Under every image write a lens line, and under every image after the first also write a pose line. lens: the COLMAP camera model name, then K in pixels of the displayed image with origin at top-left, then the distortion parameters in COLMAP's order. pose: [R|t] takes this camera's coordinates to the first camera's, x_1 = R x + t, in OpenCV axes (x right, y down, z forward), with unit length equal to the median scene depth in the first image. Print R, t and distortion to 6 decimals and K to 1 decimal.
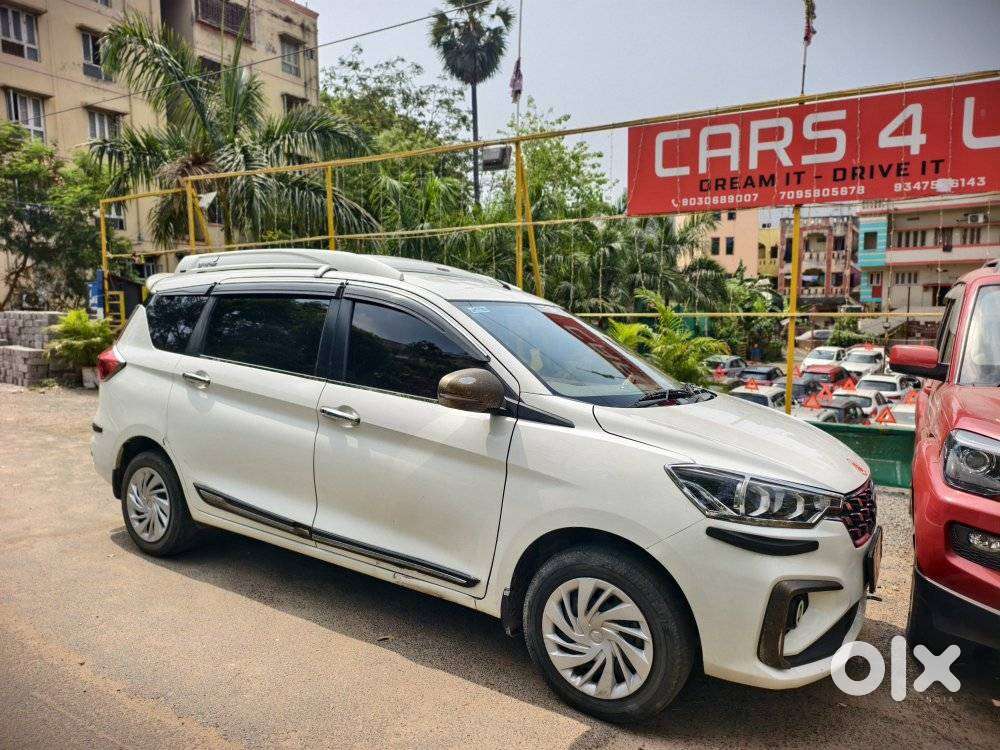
lens RADIAL K [[676.5, 0, 496.1], [0, 676.5, 376.0], [0, 0, 1]] dist [0.008020, -0.003831]
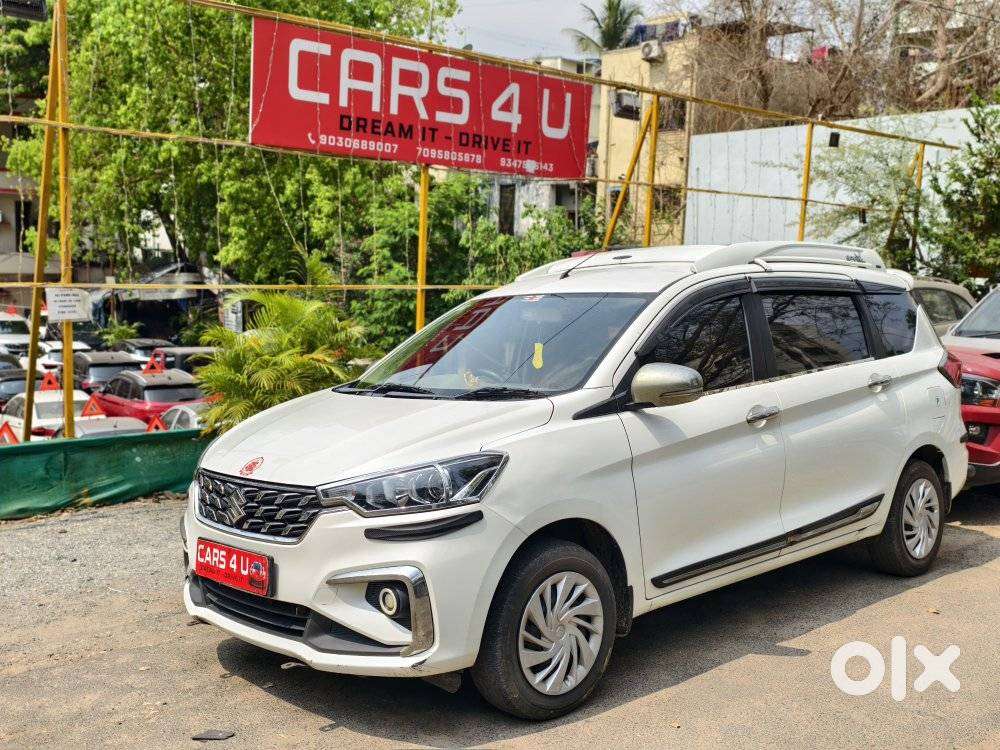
lens RADIAL K [[1036.0, 0, 487.8], [0, 1036.0, 380.3], [0, 0, 1]] dist [0.029706, -0.006126]
pose [[0.322687, -0.098125, 0.941406, -0.802674], [0.071148, 0.994312, 0.079253, -0.068027], [-0.943828, 0.041405, 0.327833, 0.462135]]
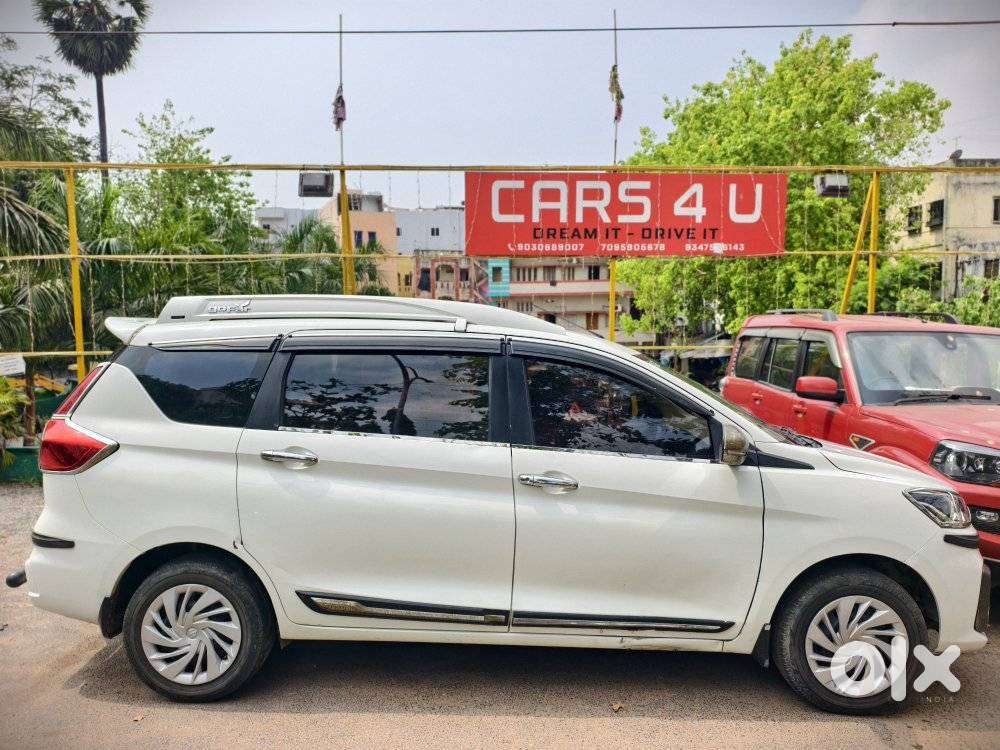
lens RADIAL K [[675.1, 0, 499.3], [0, 675.1, 373.1], [0, 0, 1]] dist [0.054780, -0.064084]
pose [[0.854023, -0.038263, 0.518827, -0.329768], [0.057751, 0.998101, -0.021453, -0.032548], [-0.517020, 0.048284, 0.854610, 0.097155]]
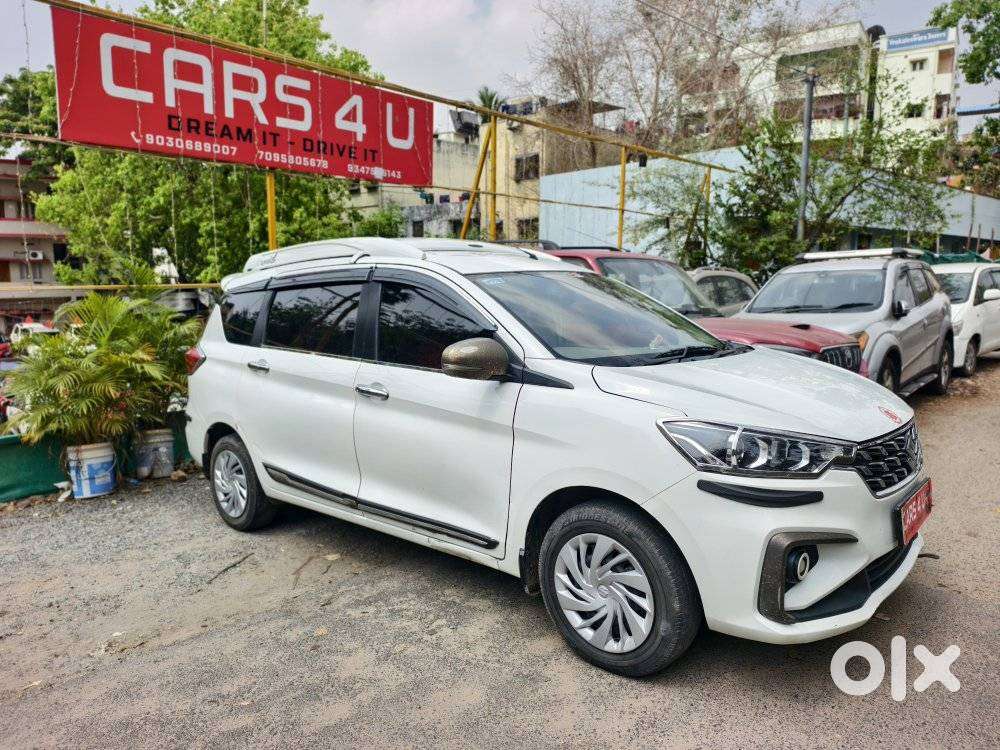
lens RADIAL K [[683.7, 0, 489.0], [0, 683.7, 372.9], [0, 0, 1]] dist [0.006800, -0.002148]
pose [[0.228218, -0.132591, 0.964539, -0.422558], [0.107108, 0.988089, 0.110486, -0.040891], [-0.967701, 0.078095, 0.239701, 0.473569]]
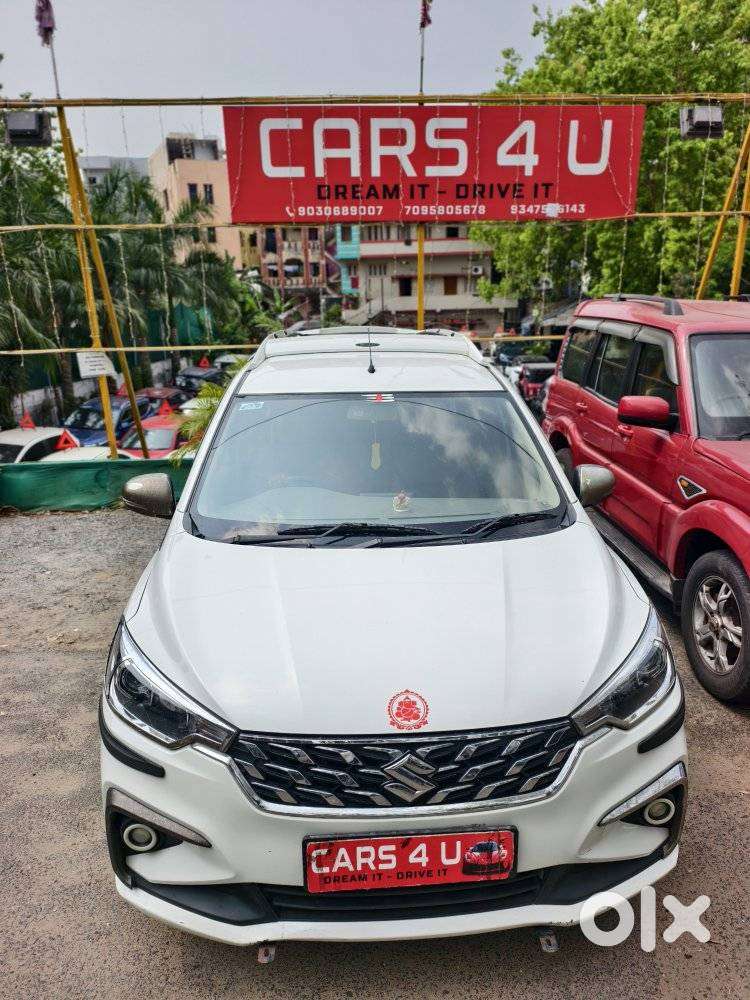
lens RADIAL K [[683.7, 0, 375.0], [0, 683.7, 500.0], [0, 0, 1]] dist [0.006800, -0.002148]
pose [[0.843362, -0.172966, 0.508747, -0.148400], [0.074658, 0.975312, 0.207828, -0.075026], [-0.532134, -0.137292, 0.835455, 0.182069]]
